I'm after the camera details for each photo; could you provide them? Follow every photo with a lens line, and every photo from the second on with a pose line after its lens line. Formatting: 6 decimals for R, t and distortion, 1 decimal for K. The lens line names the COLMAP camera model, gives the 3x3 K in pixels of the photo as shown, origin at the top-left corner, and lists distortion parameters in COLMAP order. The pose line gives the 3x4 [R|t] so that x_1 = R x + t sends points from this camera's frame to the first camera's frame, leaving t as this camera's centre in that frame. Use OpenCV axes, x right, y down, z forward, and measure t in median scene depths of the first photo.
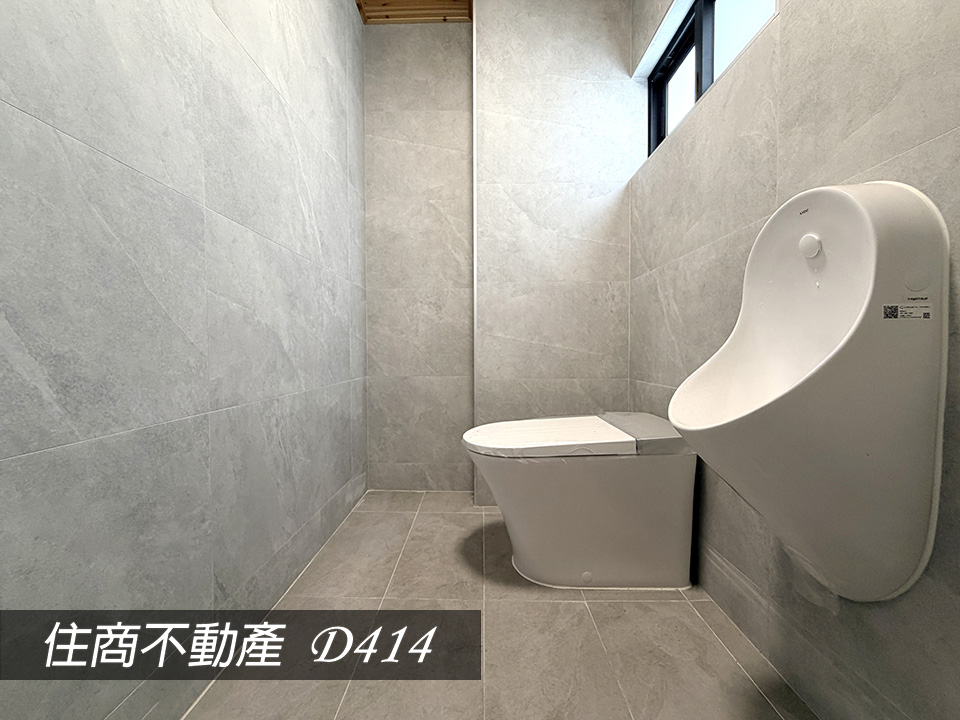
lens RADIAL K [[385.4, 0, 479.4], [0, 385.4, 359.0], [0, 0, 1]] dist [0.002885, -0.000495]
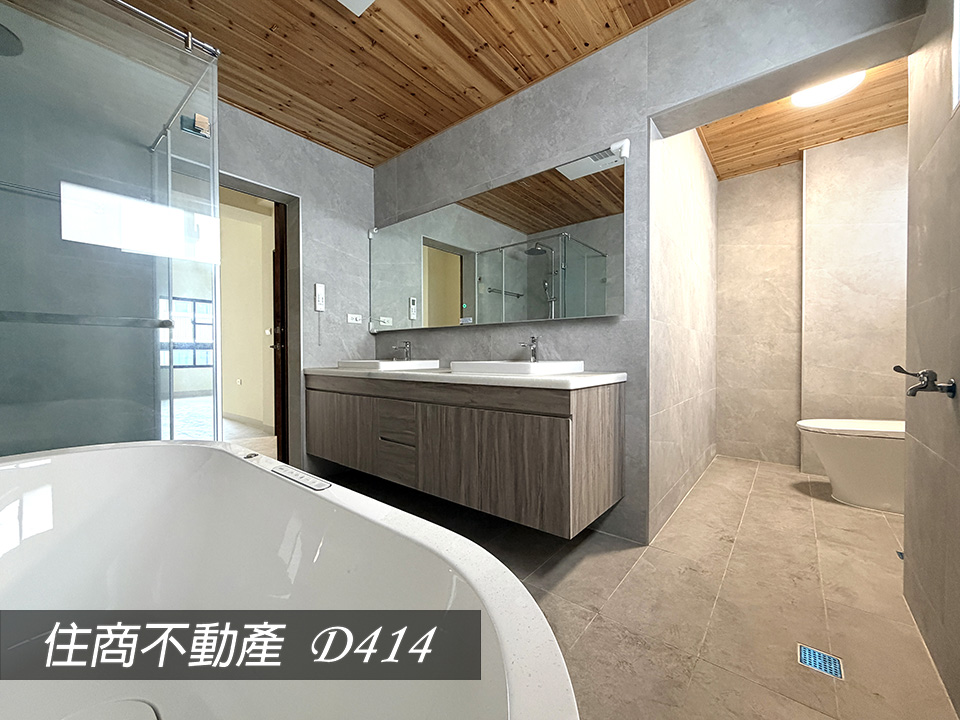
lens RADIAL K [[385.4, 0, 476.6], [0, 385.4, 360.8], [0, 0, 1]] dist [0.002885, -0.000495]
pose [[0.777916, 0.008410, -0.628311, -0.052615], [-0.013145, 0.999909, -0.002890, -0.052559], [0.628230, 0.010507, 0.777957, -1.001511]]
